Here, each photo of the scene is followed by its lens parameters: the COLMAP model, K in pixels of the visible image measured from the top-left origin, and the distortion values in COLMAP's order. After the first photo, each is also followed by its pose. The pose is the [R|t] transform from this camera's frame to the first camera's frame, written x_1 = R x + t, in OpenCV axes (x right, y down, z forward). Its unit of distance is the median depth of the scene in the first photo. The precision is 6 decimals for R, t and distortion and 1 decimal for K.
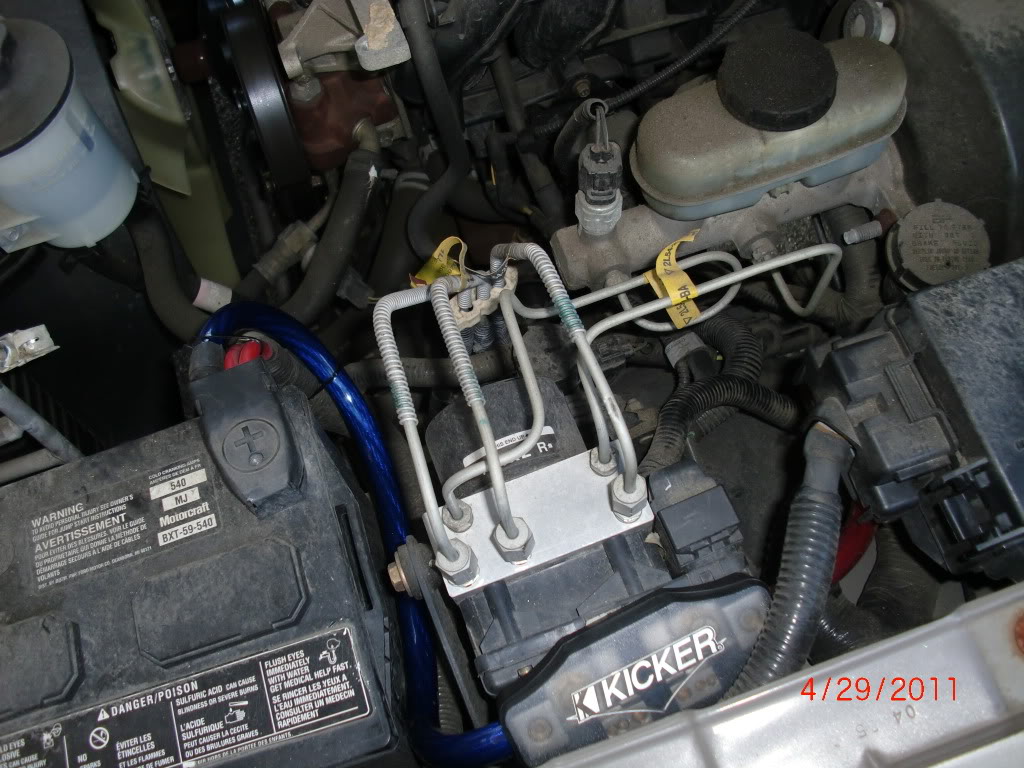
lens RADIAL K [[1048.2, 0, 511.8], [0, 1048.2, 382.8], [0, 0, 1]] dist [-0.089741, 0.000000]
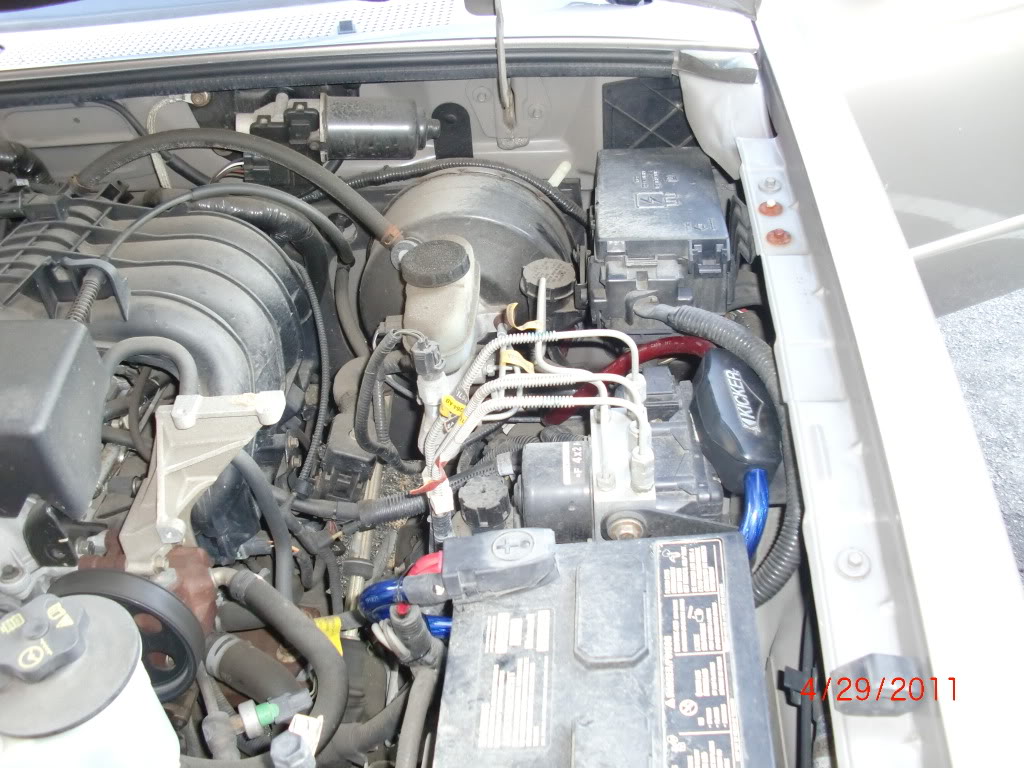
lens RADIAL K [[1048.2, 0, 512.2], [0, 1048.2, 384.6], [0, 0, 1]] dist [-0.089741, 0.000000]
pose [[0.369294, -0.495092, 0.786452, -1.281497], [0.865627, 0.491147, -0.097283, 0.093111], [-0.338100, 0.716700, 0.609943, 0.025093]]
